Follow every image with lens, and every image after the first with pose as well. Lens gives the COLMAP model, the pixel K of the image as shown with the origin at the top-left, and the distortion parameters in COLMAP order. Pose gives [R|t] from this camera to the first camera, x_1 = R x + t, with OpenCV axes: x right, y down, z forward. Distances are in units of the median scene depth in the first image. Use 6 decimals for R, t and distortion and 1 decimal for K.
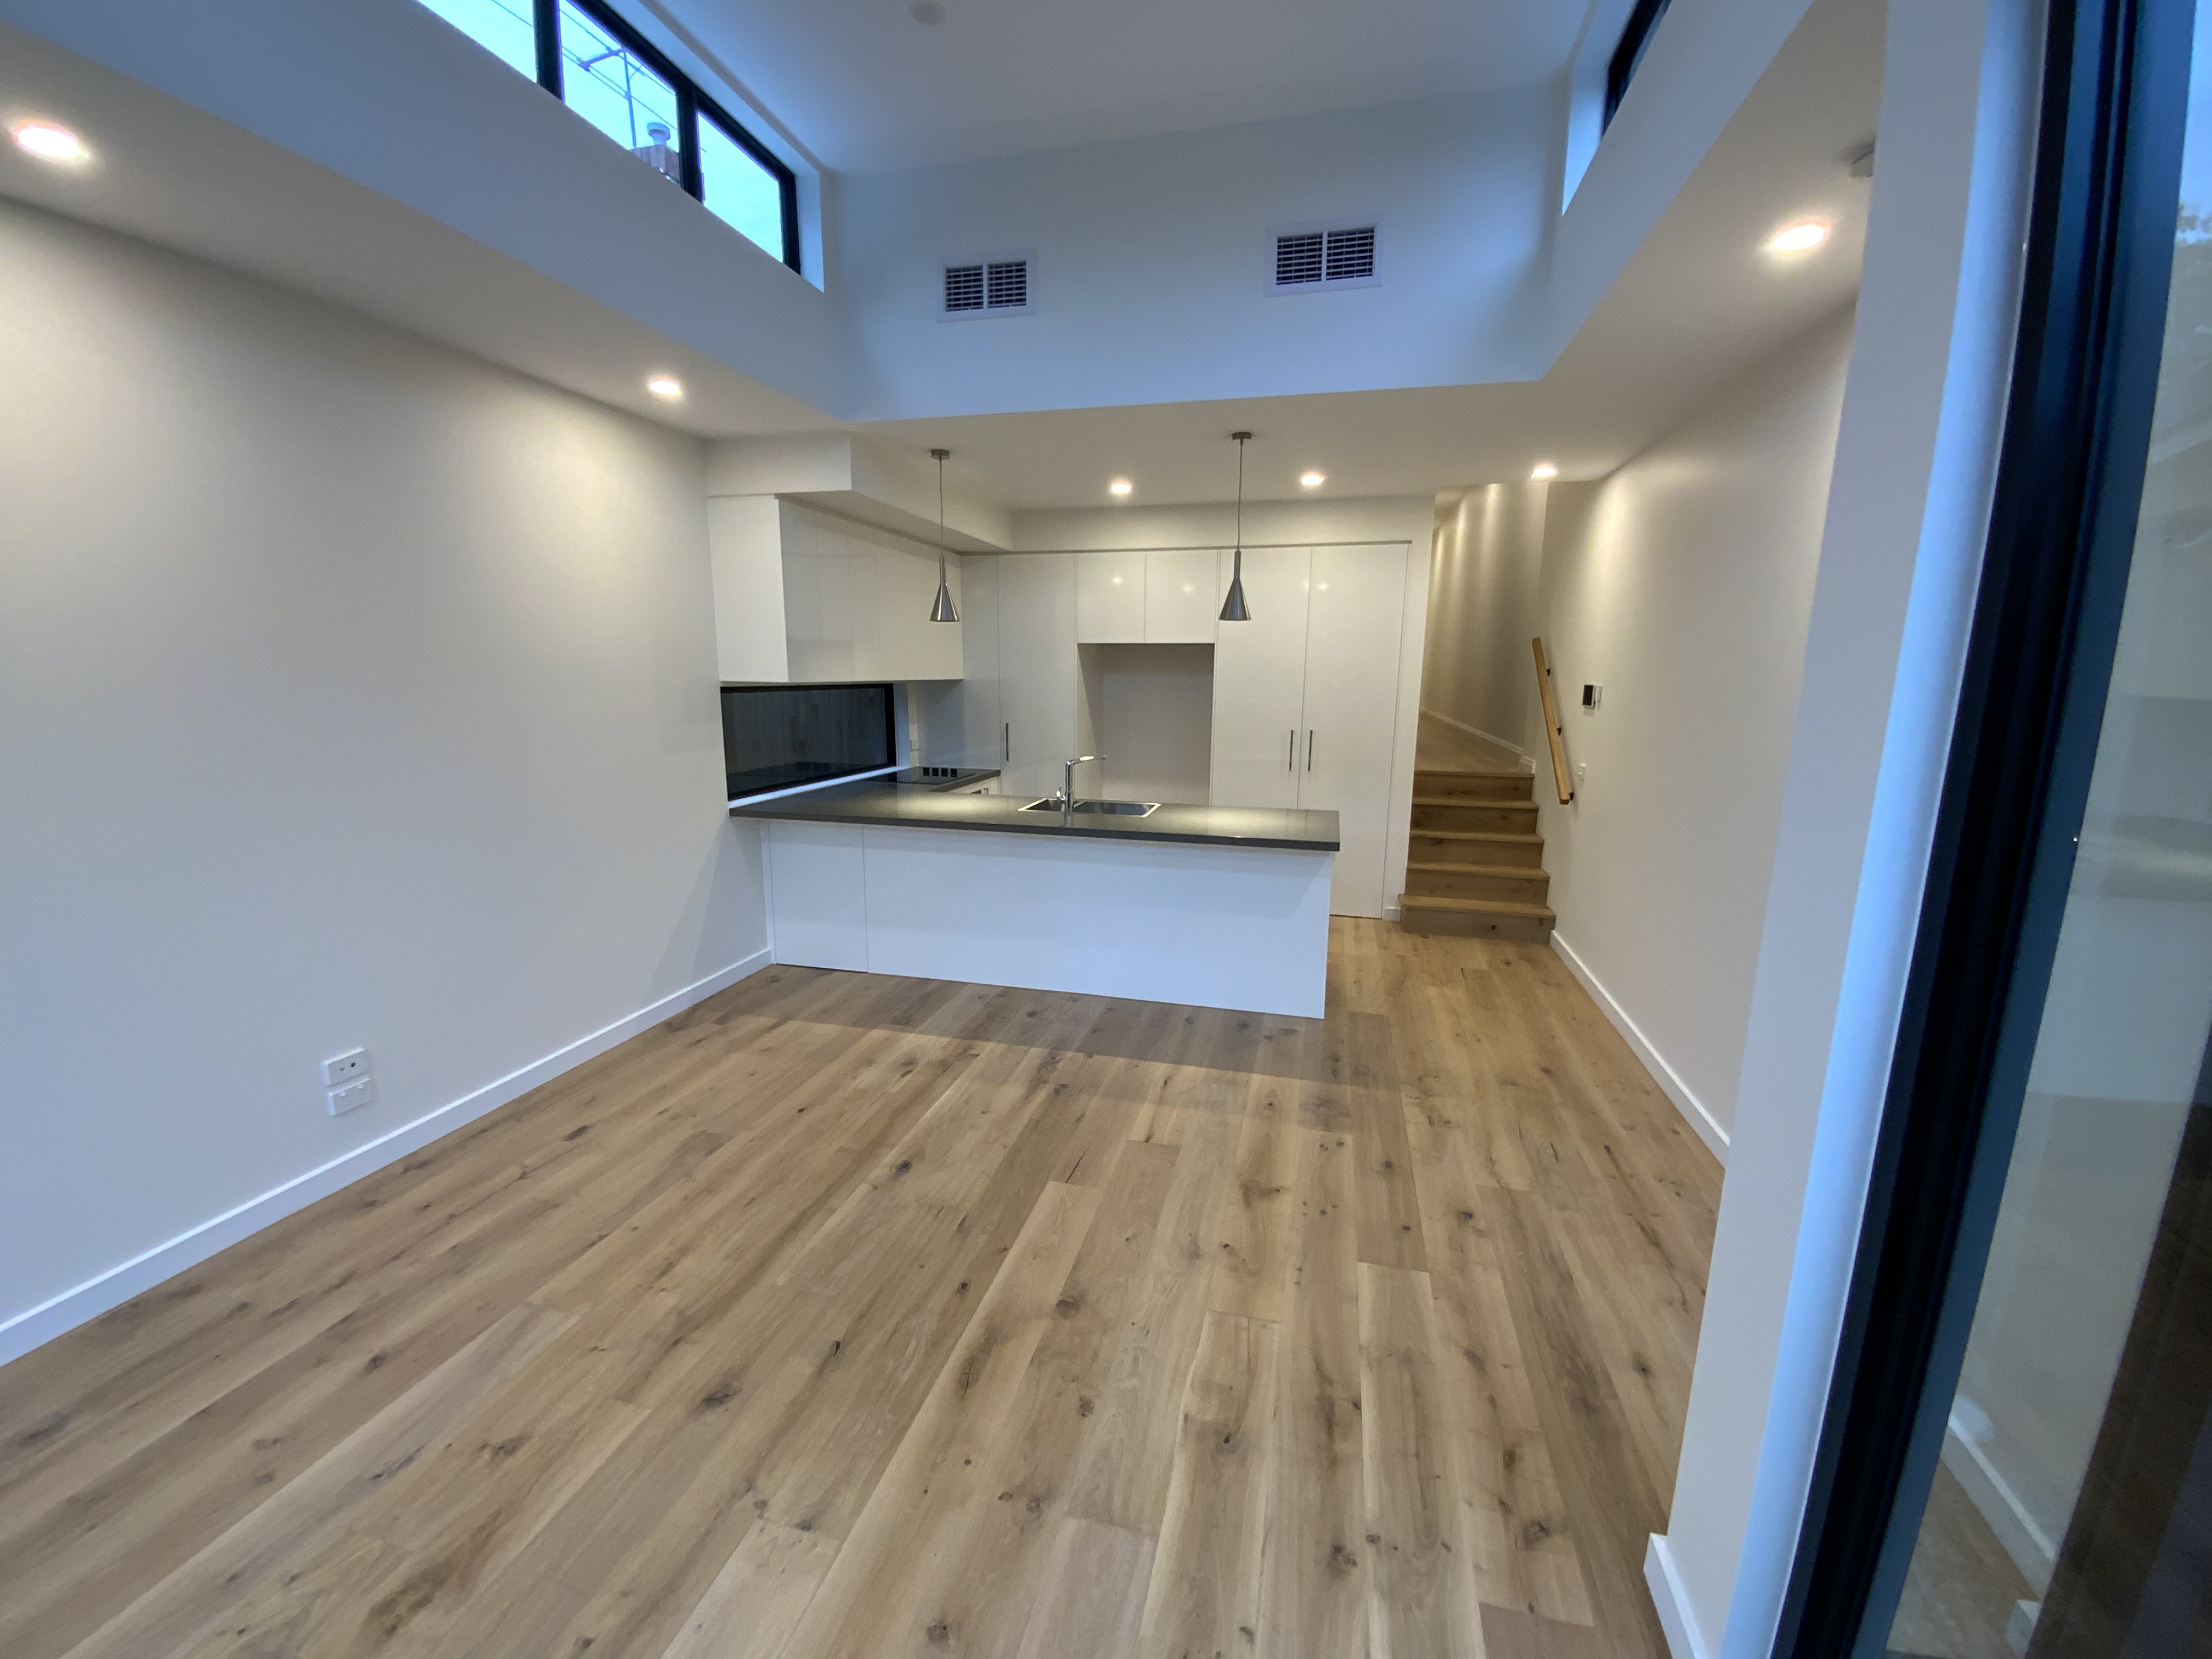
lens RADIAL K [[908.8, 0, 1106.0], [0, 908.8, 829.5], [0, 0, 1]] dist [0.054431, -0.034505]
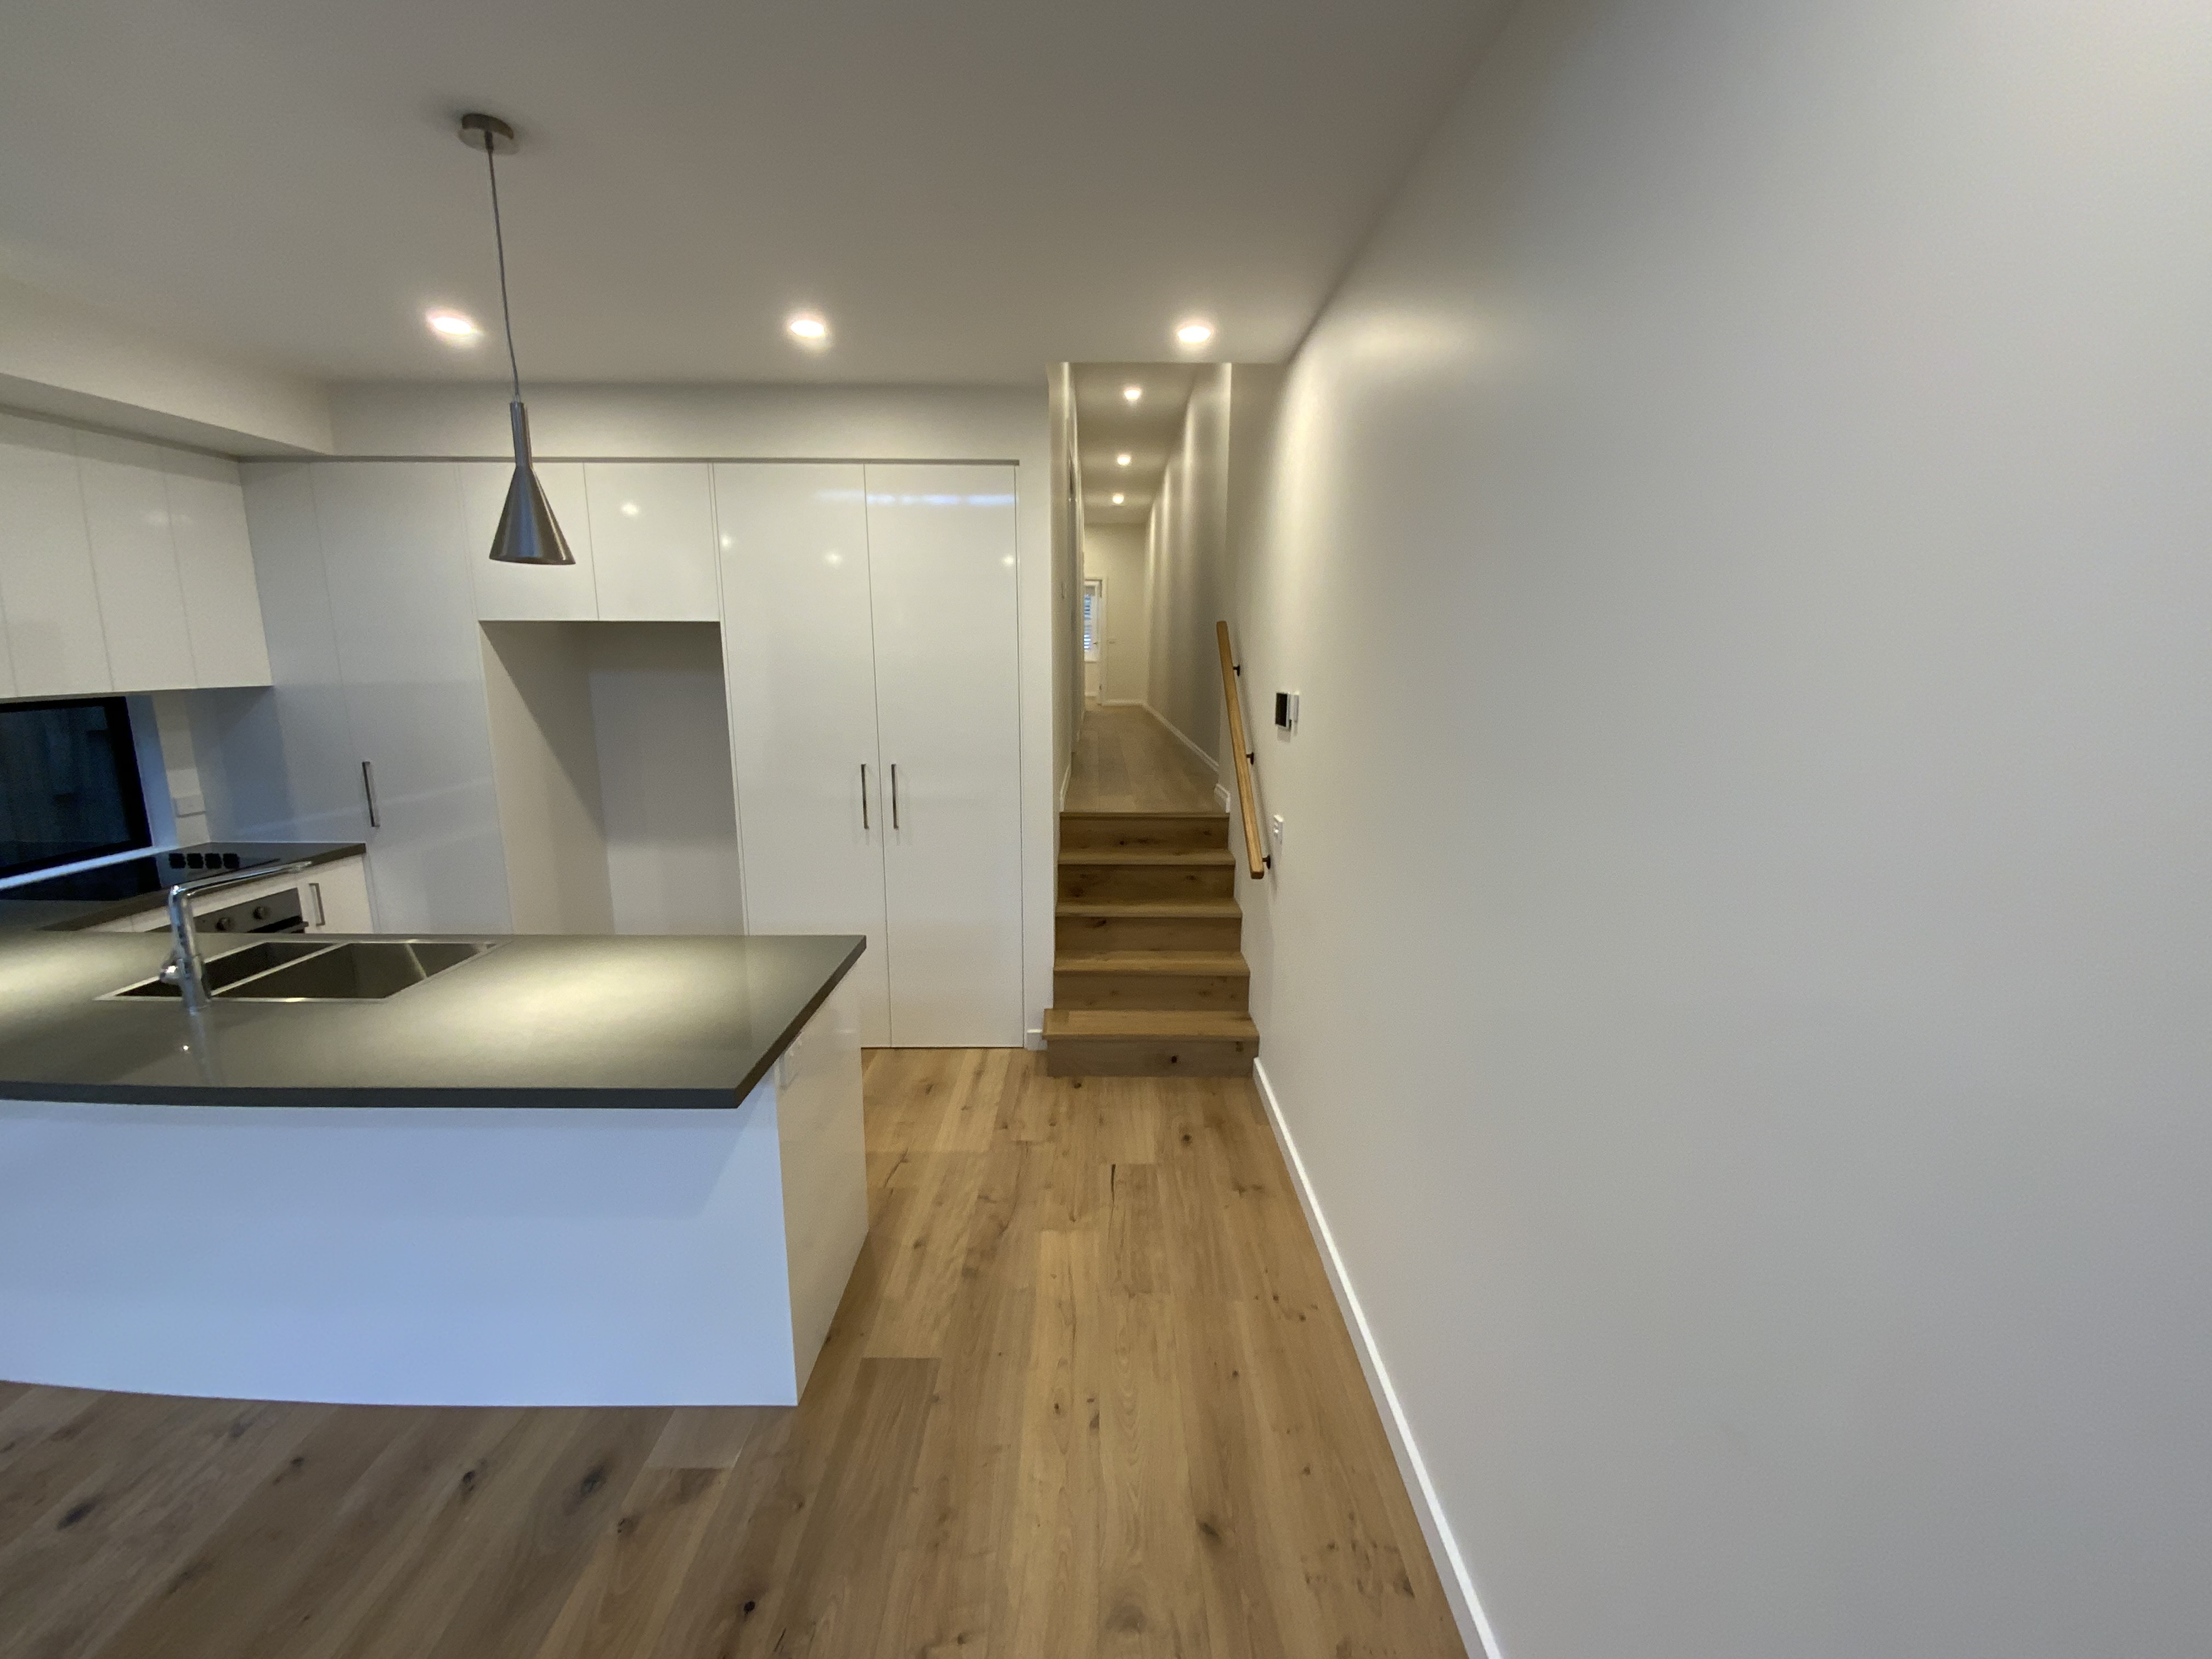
lens RADIAL K [[908.8, 0, 1106.0], [0, 908.8, 829.5], [0, 0, 1]] dist [0.054431, -0.034505]
pose [[0.968274, -0.051823, 0.244457, 0.233427], [0.049165, 0.998647, 0.016967, -0.074901], [-0.245005, -0.004410, 0.969512, 0.394515]]
